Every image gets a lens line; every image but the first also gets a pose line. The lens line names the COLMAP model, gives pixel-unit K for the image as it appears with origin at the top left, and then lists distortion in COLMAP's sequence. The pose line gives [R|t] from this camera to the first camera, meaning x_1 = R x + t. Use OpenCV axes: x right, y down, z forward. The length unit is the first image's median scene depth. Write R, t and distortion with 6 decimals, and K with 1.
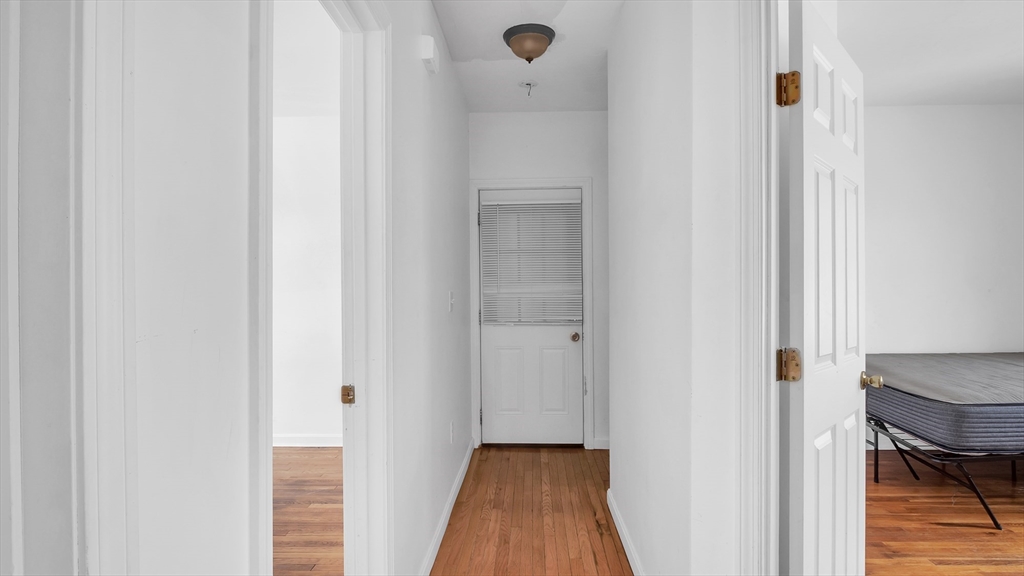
lens RADIAL K [[560.2, 0, 511.1], [0, 560.2, 297.5], [0, 0, 1]] dist [-0.006757, -0.000490]
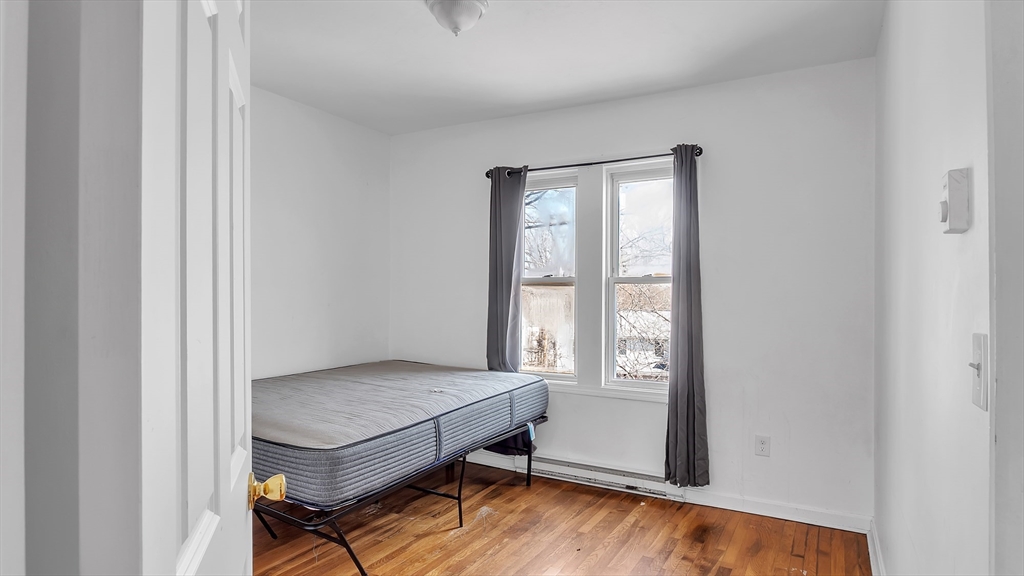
lens RADIAL K [[560.2, 0, 511.1], [0, 560.2, 297.5], [0, 0, 1]] dist [-0.006757, -0.000490]
pose [[0.460705, 0.004241, 0.887543, 0.202200], [0.010994, 0.999885, -0.010485, -0.016275], [-0.887485, 0.014588, 0.460605, 0.393211]]
